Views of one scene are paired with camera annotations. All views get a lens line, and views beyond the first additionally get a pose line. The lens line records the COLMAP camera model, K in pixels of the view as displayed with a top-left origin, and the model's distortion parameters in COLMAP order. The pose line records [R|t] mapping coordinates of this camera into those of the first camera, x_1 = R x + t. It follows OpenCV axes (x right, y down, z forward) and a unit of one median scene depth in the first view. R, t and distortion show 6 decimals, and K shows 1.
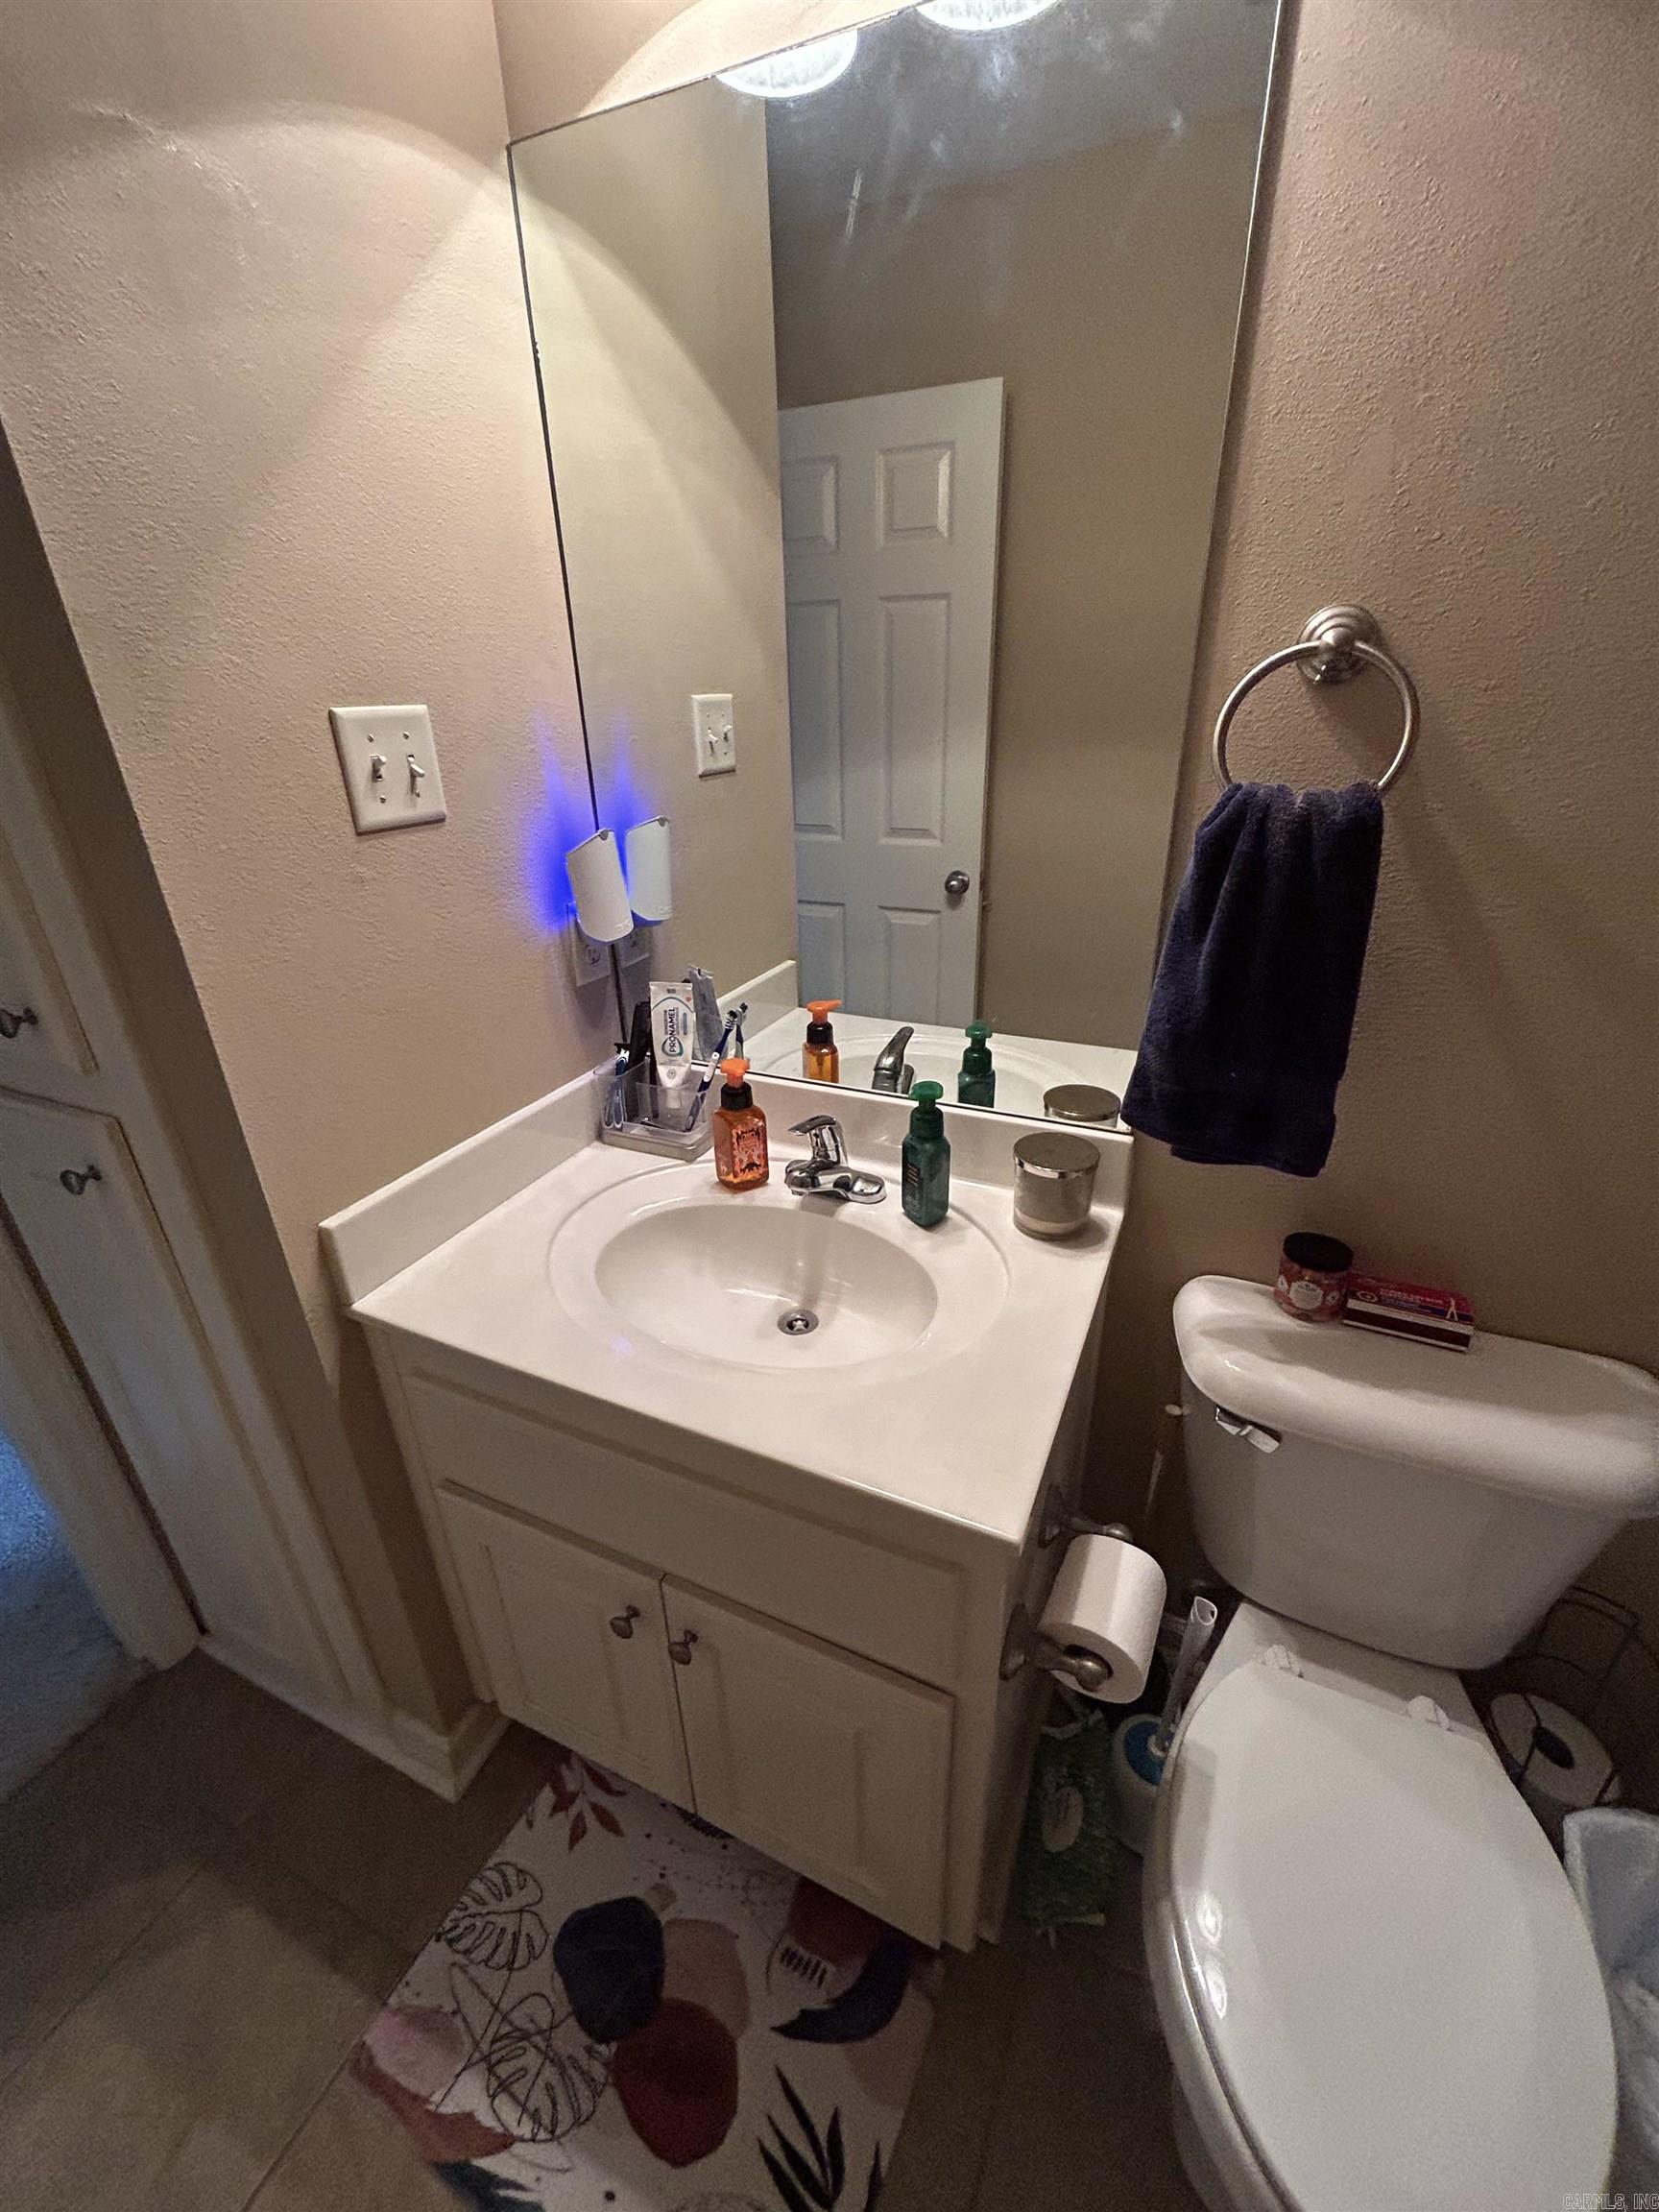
lens RADIAL K [[893.1, 0, 821.3], [0, 893.1, 1098.2], [0, 0, 1]] dist [0.001596, 0.000118]
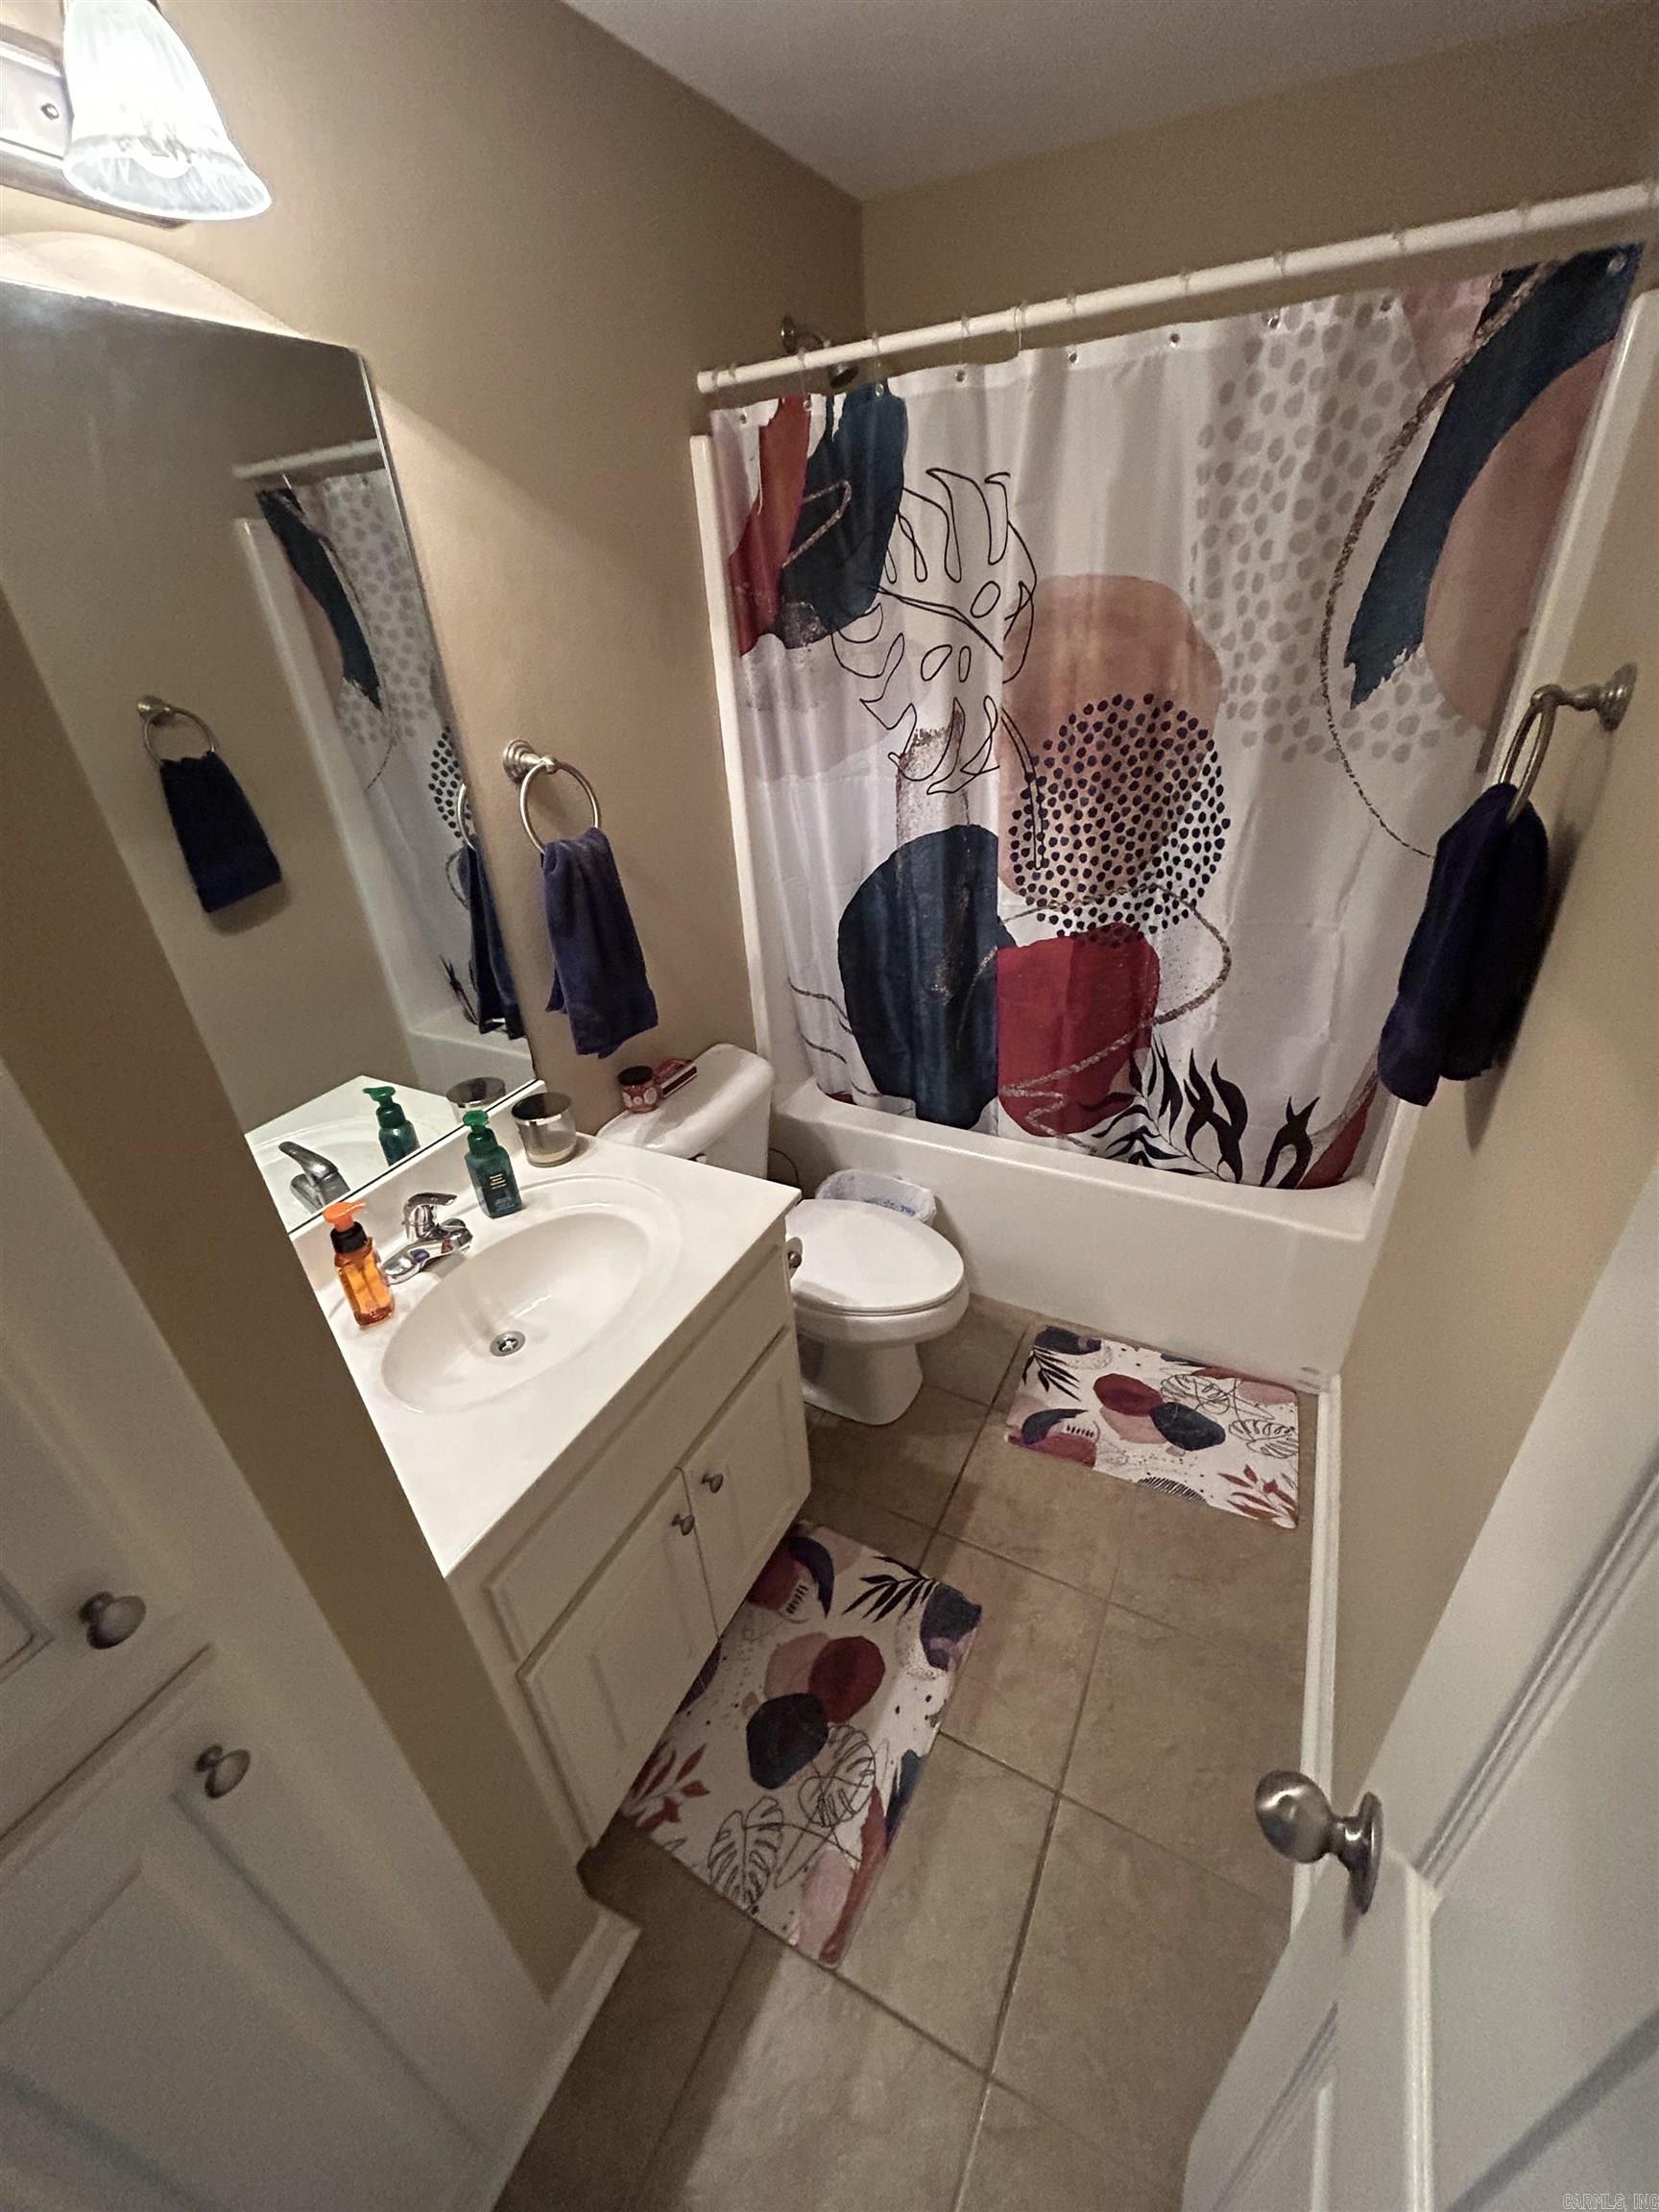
lens RADIAL K [[893.1, 0, 827.1], [0, 893.1, 1119.2], [0, 0, 1]] dist [0.001596, 0.000118]
pose [[0.027703, -0.460712, 0.887117, -1.053703], [0.477703, 0.785664, 0.393106, -0.279375], [-0.878084, 0.412889, 0.241849, 0.246152]]
